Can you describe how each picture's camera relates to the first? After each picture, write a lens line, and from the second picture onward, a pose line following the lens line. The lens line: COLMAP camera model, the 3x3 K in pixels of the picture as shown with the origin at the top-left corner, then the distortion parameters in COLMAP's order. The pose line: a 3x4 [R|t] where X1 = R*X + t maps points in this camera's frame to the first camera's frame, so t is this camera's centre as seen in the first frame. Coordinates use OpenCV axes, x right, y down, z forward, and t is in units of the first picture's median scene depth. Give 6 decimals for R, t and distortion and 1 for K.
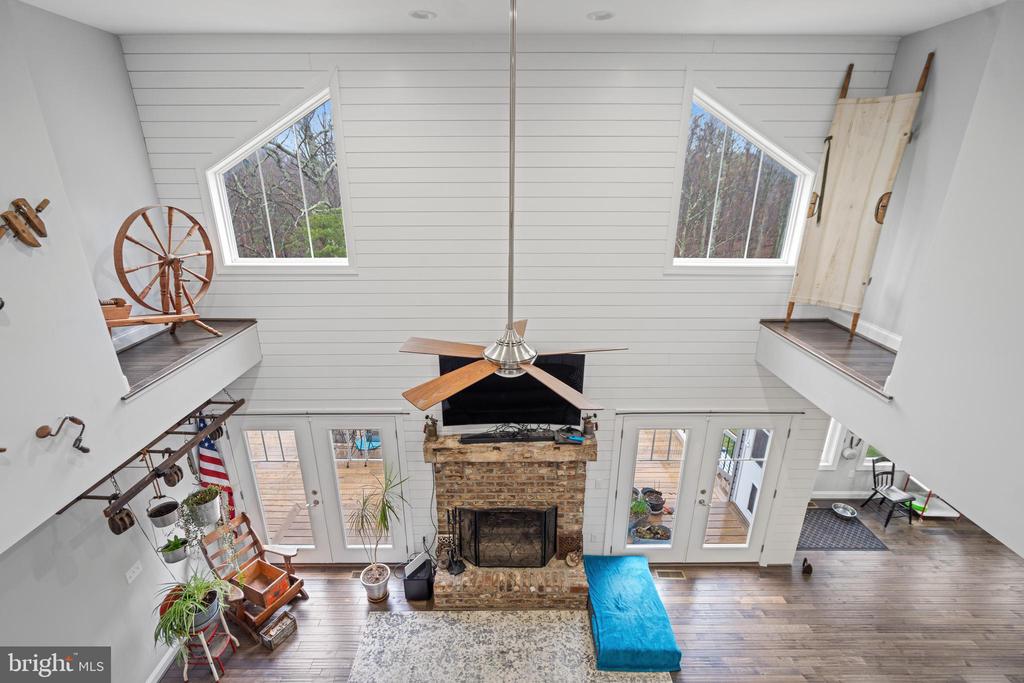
lens RADIAL K [[468.4, 0, 511.4], [0, 468.4, 344.4], [0, 0, 1]] dist [0.000592, 0.000038]
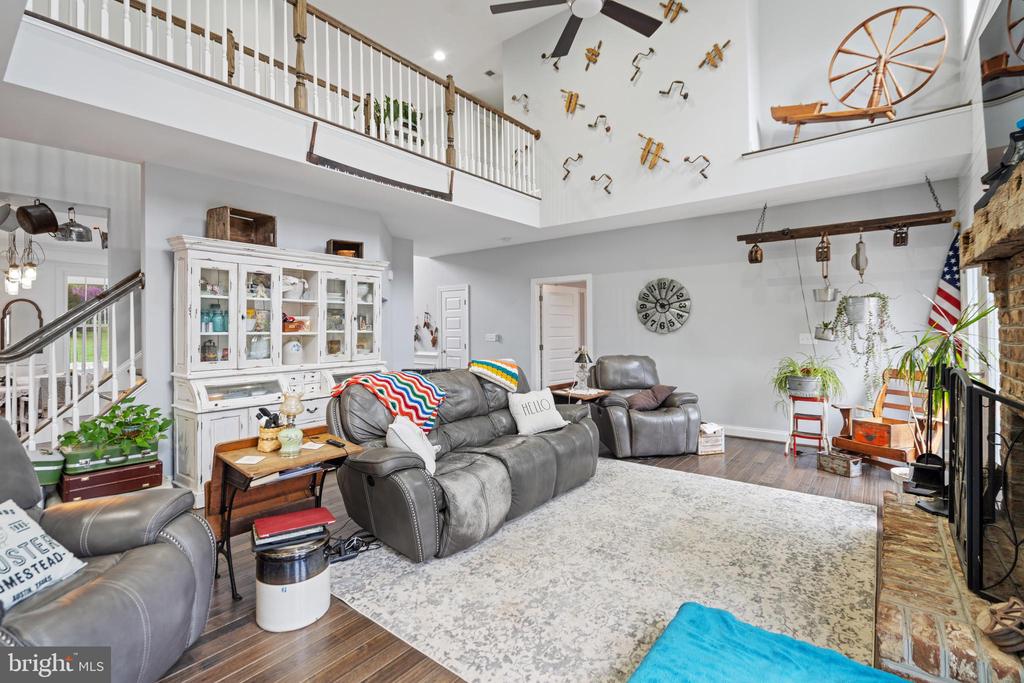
lens RADIAL K [[468.4, 0, 511.3], [0, 468.4, 336.9], [0, 0, 1]] dist [0.000592, 0.000038]
pose [[-0.630426, 0.006933, -0.776219, 0.547625], [-0.256632, 0.941870, 0.216842, 0.332797], [0.732601, 0.335905, -0.592000, 0.937615]]
